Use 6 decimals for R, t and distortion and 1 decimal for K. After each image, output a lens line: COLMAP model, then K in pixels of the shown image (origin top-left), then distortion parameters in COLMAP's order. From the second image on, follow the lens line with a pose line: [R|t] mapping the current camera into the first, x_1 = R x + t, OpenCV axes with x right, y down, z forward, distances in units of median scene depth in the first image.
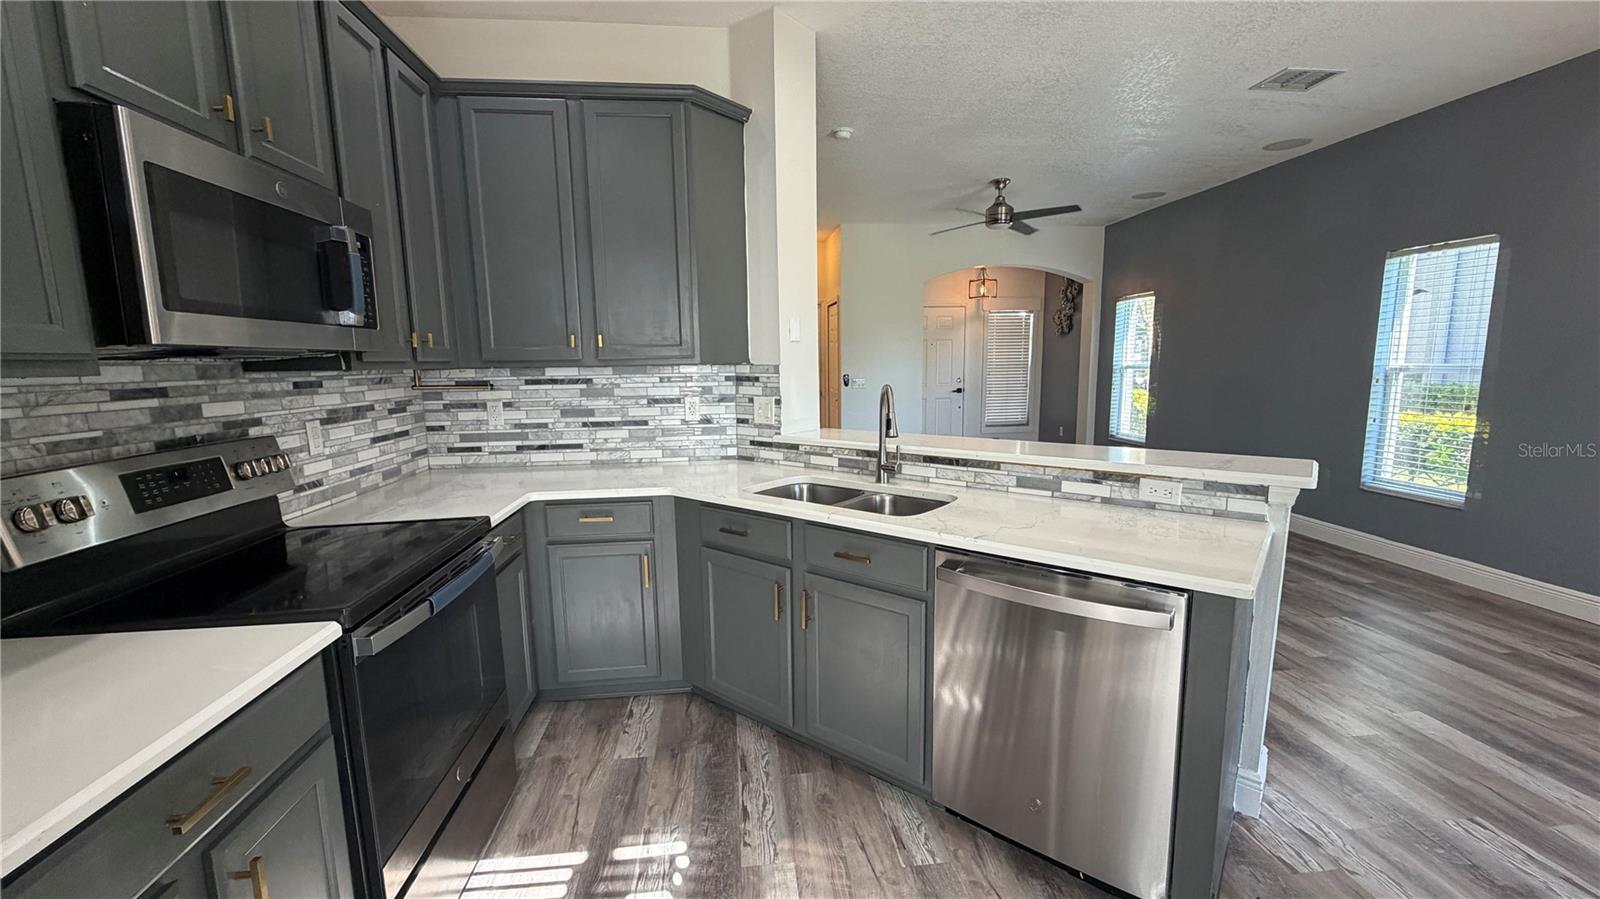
lens RADIAL K [[634.9, 0, 802.7], [0, 634.9, 452.6], [0, 0, 1]] dist [0.000638, 0.000606]
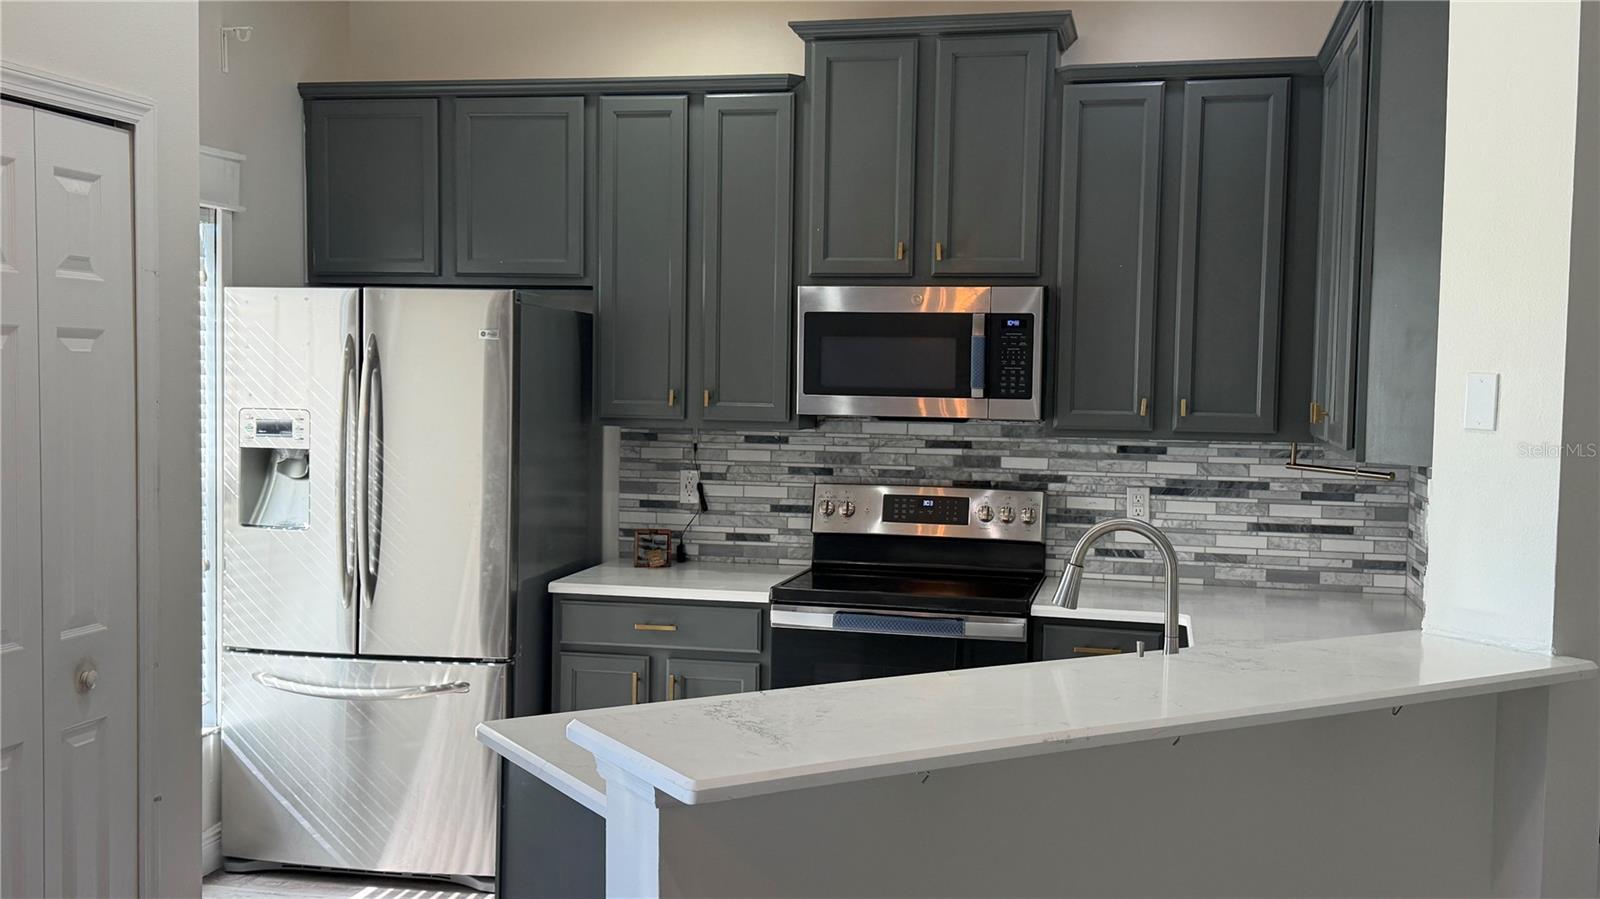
lens RADIAL K [[1569.0, 0, 799.0], [0, 1569.0, 451.7], [0, 0, 1]] dist [0.102350, 0.000000]
pose [[-0.331388, 0.062095, -0.941449, 1.411456], [-0.147998, 0.982058, 0.116868, -0.265499], [0.931815, 0.178061, -0.316252, 1.107280]]
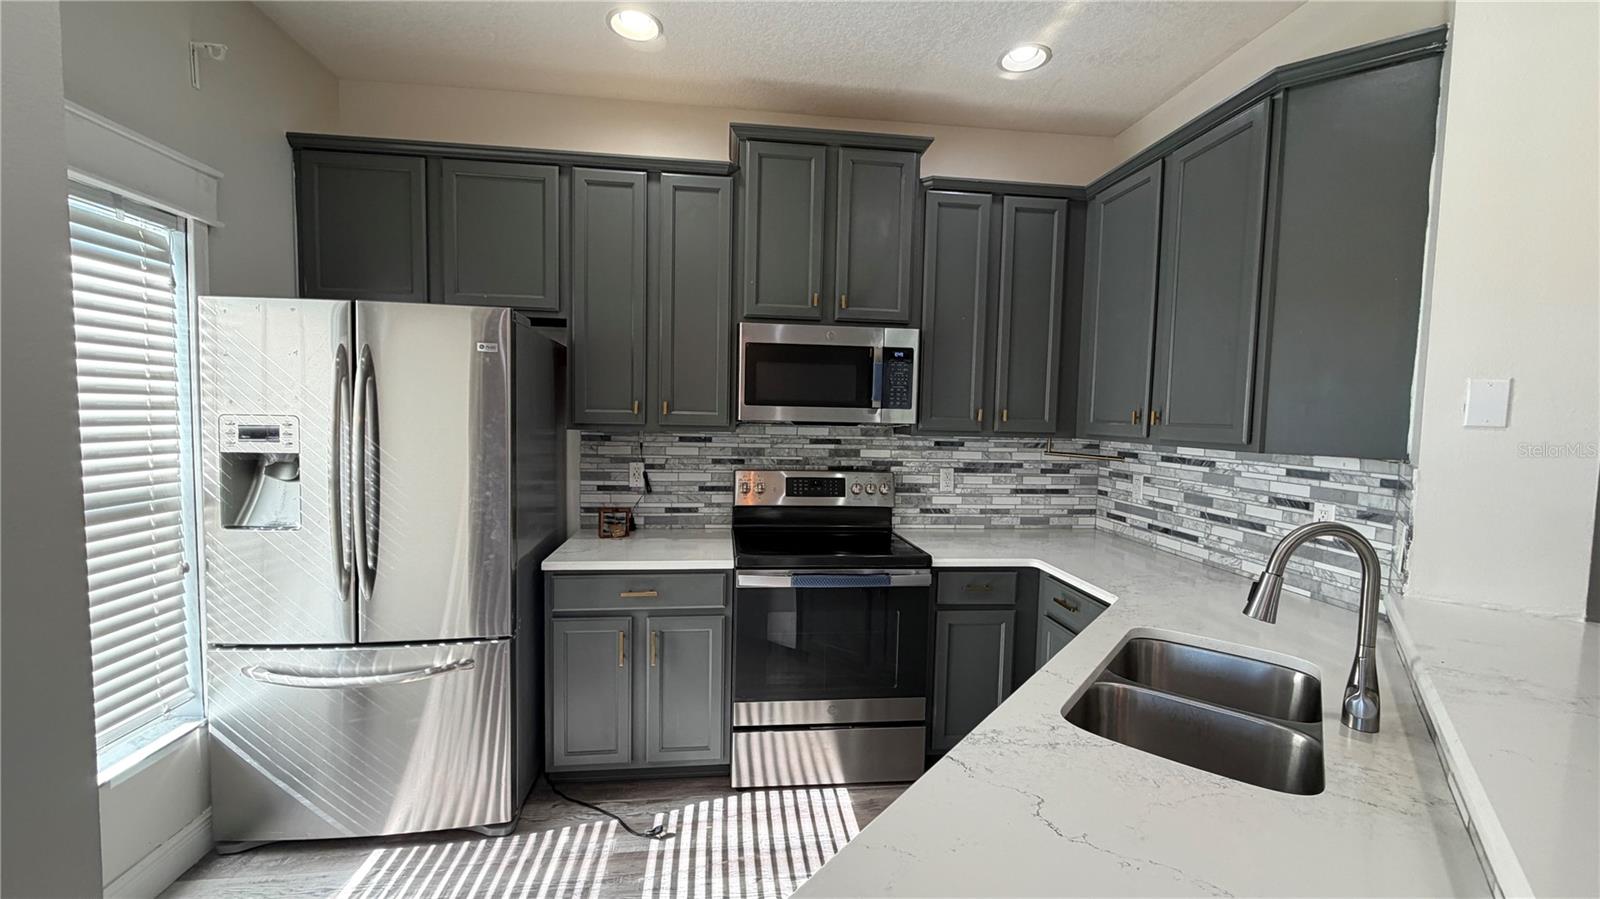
lens RADIAL K [[634.9, 0, 797.6], [0, 634.9, 450.5], [0, 0, 1]] dist [0.000638, 0.000606]
pose [[0.002534, 0.077306, -0.997004, 0.598715], [-0.167234, 0.983000, 0.075795, -0.125884], [0.985914, 0.166541, 0.015419, 0.553155]]
